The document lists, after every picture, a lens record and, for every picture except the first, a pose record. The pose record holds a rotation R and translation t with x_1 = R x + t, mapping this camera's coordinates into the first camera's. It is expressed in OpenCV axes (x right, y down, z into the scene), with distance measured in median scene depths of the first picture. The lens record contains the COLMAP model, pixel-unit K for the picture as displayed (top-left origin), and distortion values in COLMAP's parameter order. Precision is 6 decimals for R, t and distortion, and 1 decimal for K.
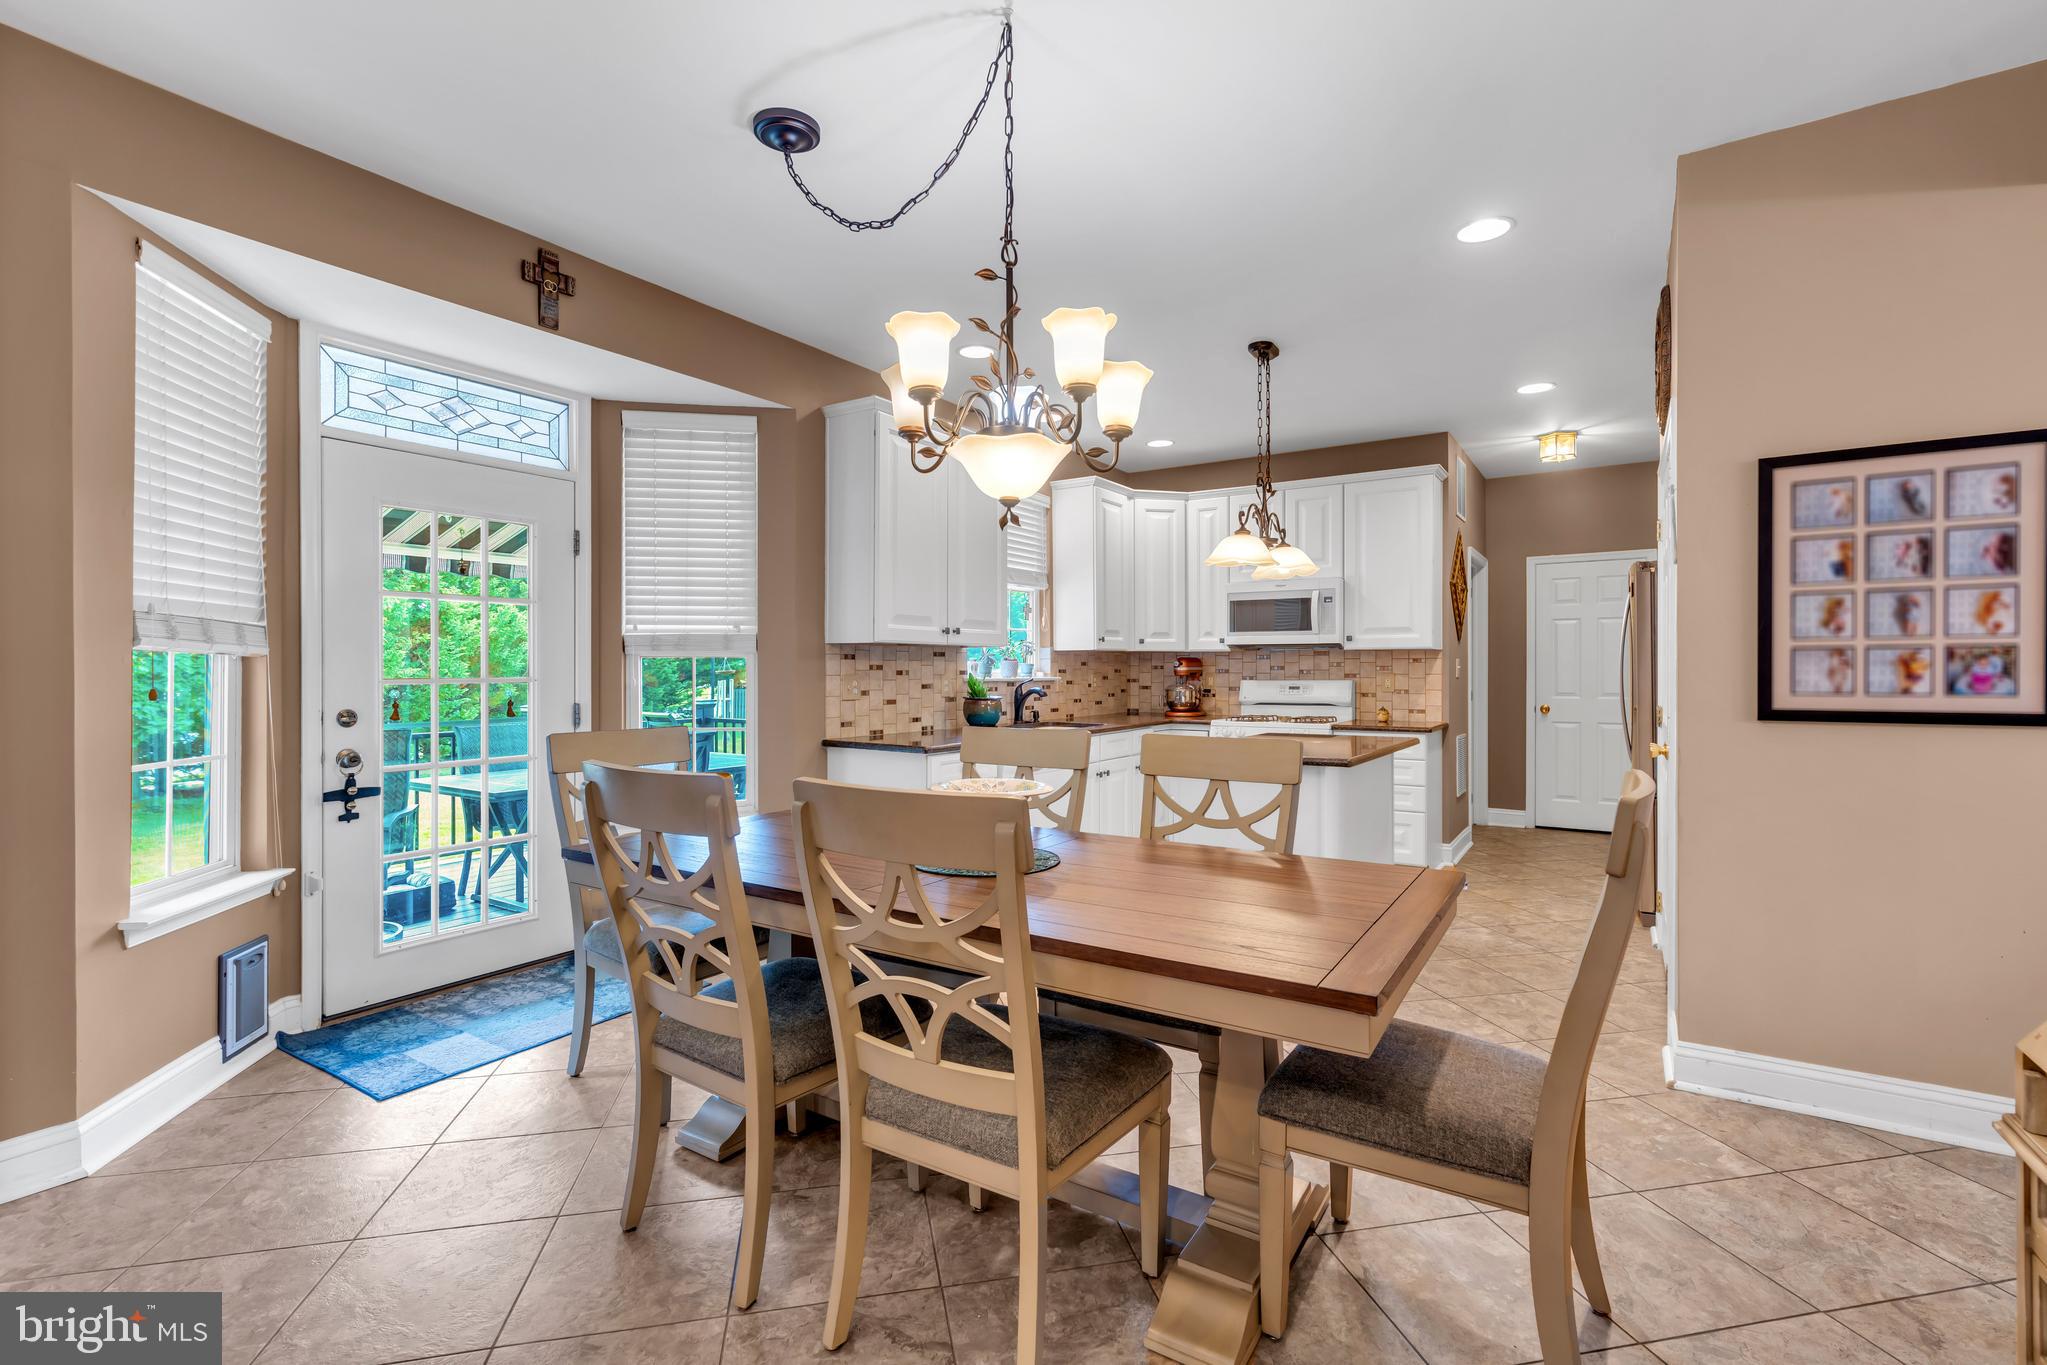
lens RADIAL K [[918.8, 0, 1016.8], [0, 918.8, 672.7], [0, 0, 1]] dist [-0.008927, 0.003537]
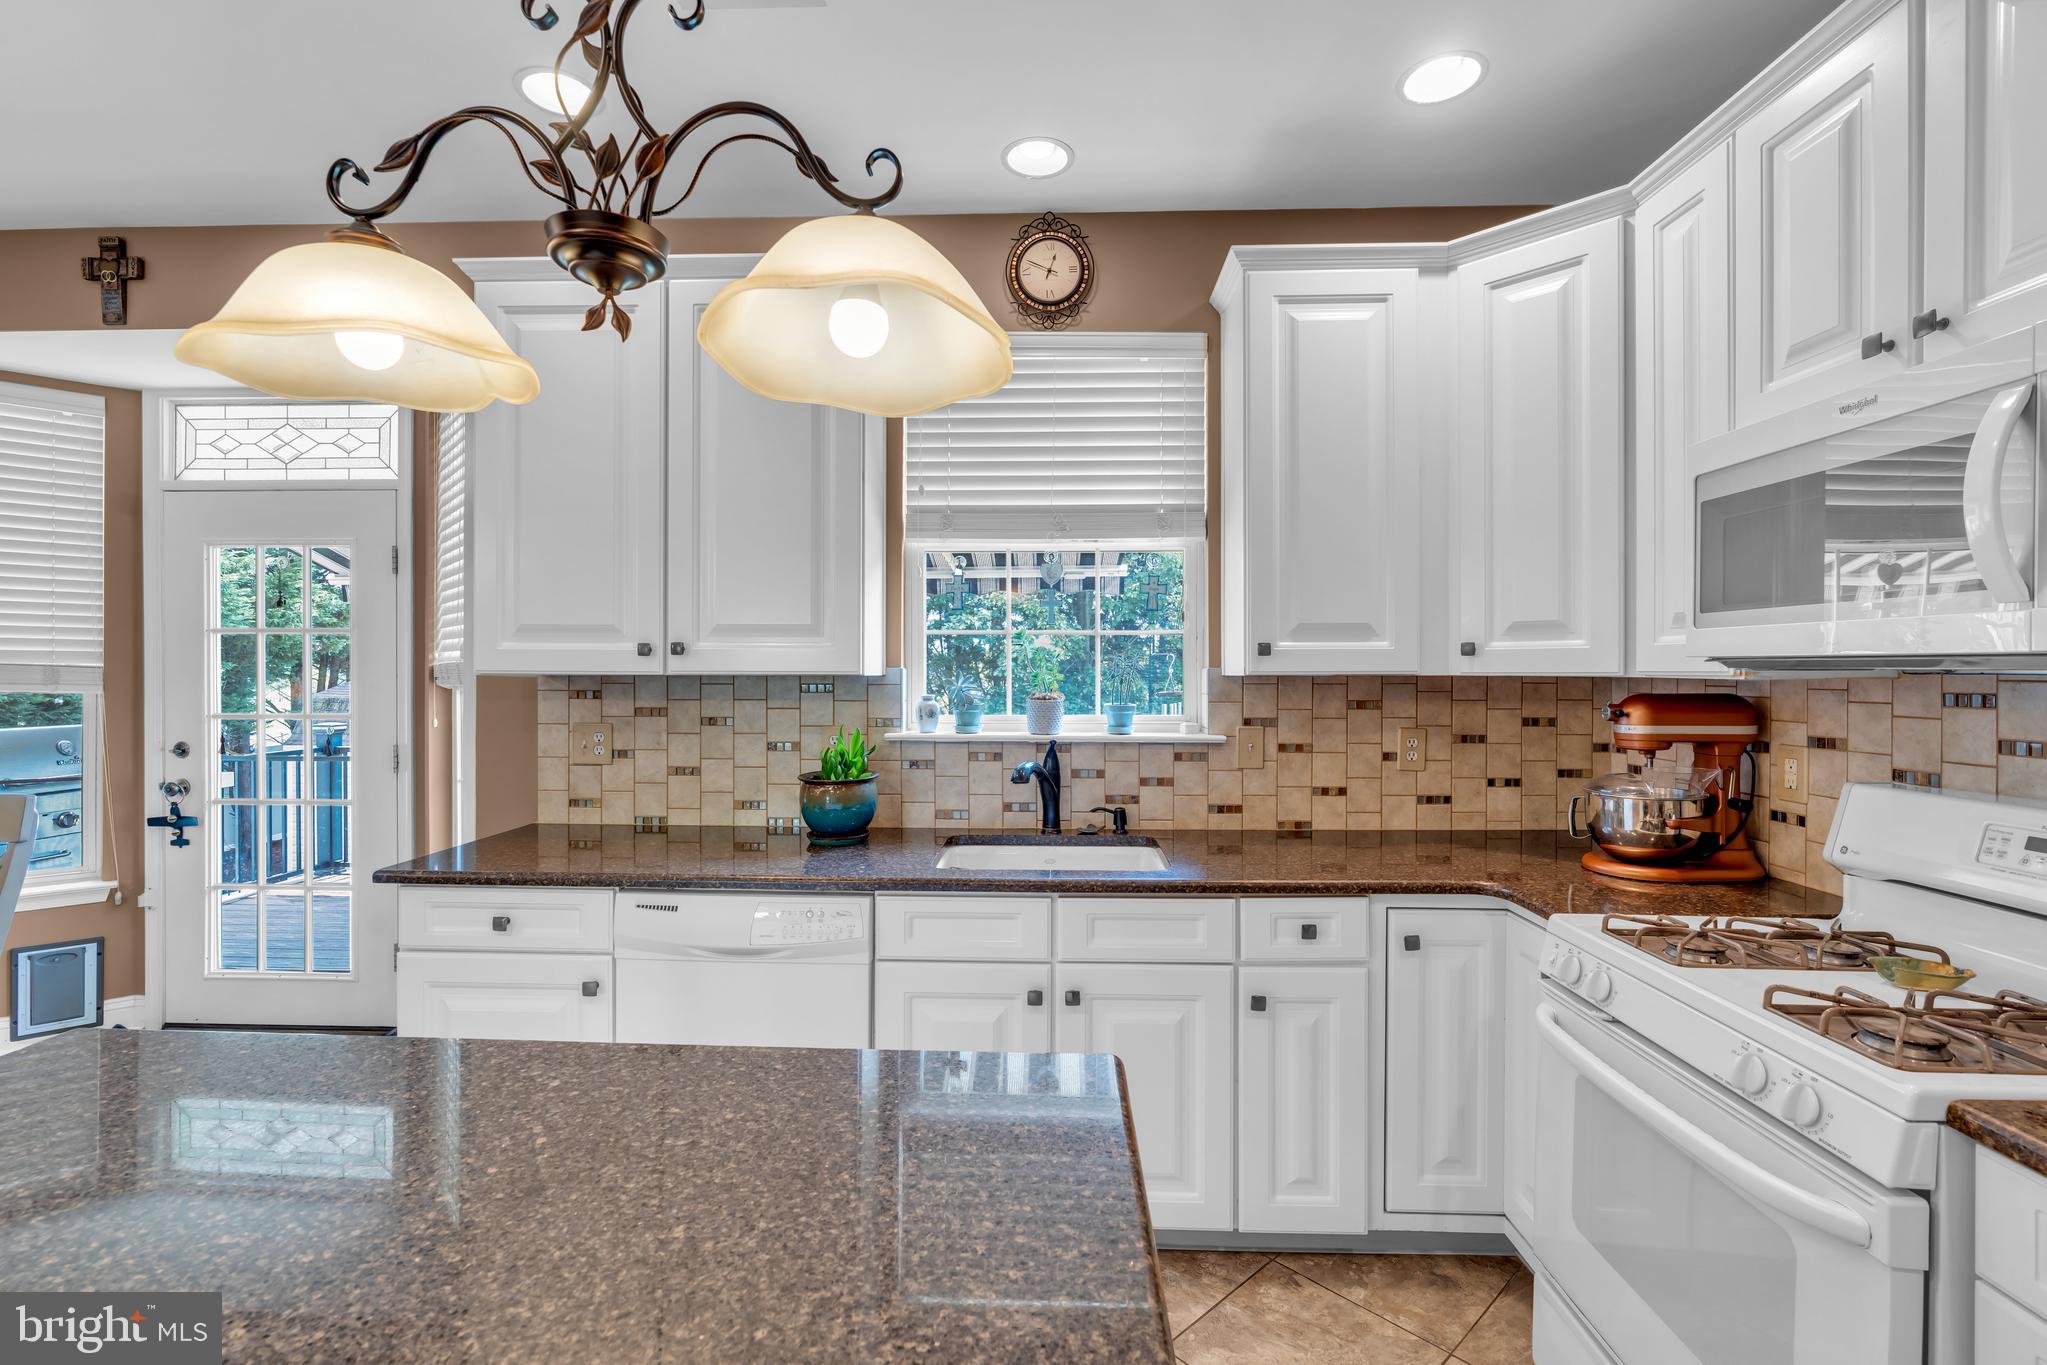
lens RADIAL K [[918.8, 0, 1023.4], [0, 918.8, 674.9], [0, 0, 1]] dist [-0.008927, 0.003537]
pose [[0.520100, 0.005939, -0.854085, 0.380681], [-0.005718, 0.999978, 0.003472, -0.026135], [0.854086, 0.003078, 0.520122, 0.705547]]
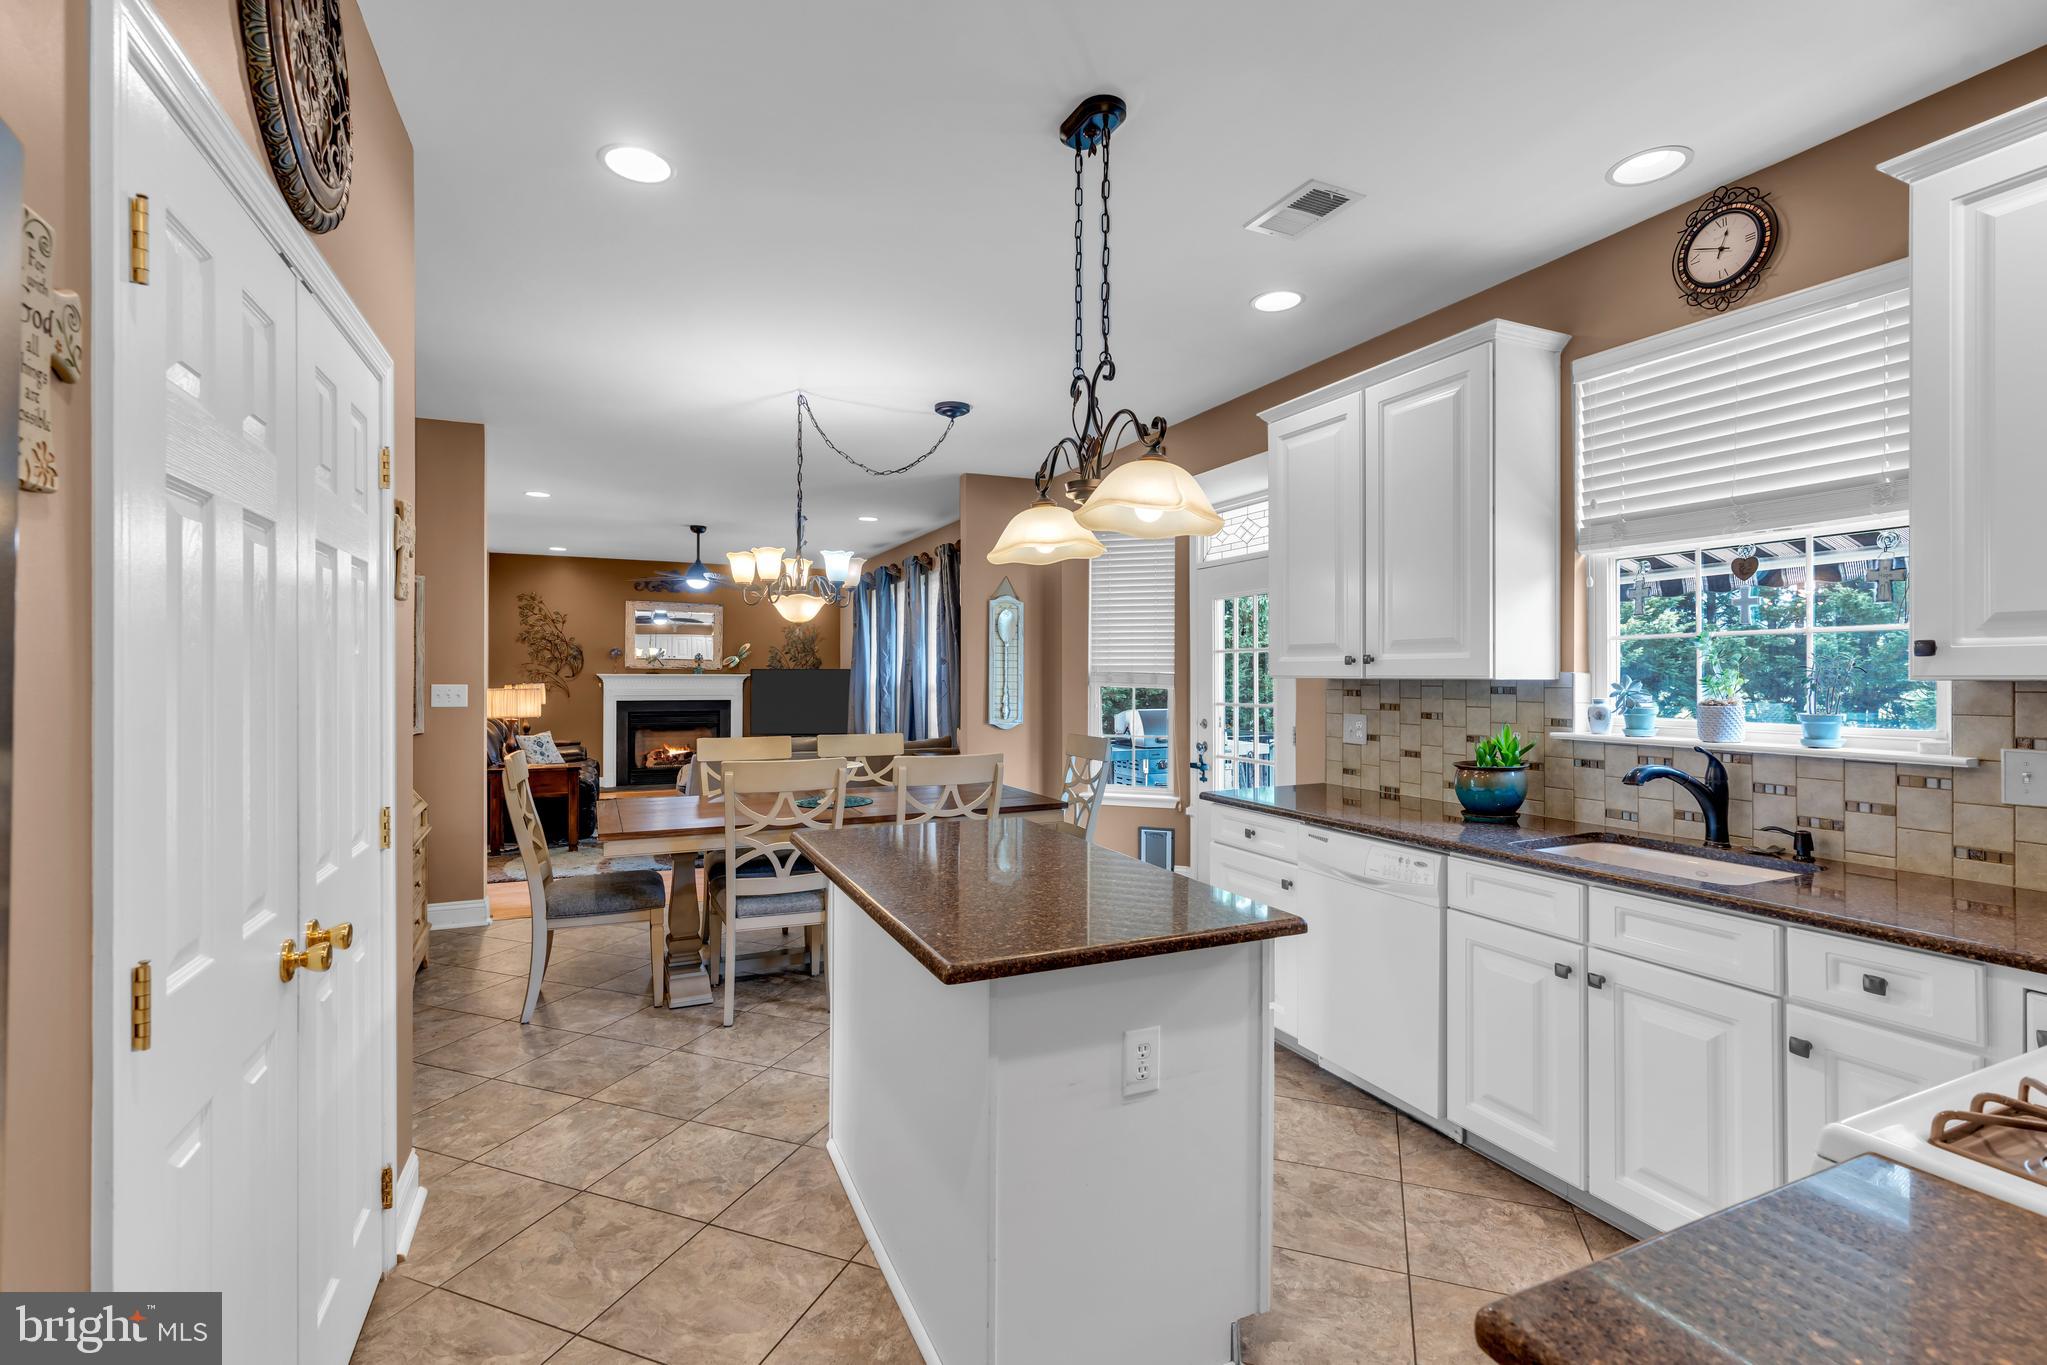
lens RADIAL K [[918.8, 0, 1020.3], [0, 918.8, 676.0], [0, 0, 1]] dist [-0.008927, 0.003537]
pose [[-0.532163, 0.002246, -0.846639, 0.533564], [-0.002165, 0.999990, 0.004014, -0.027135], [0.846639, 0.003968, -0.532153, 0.904959]]
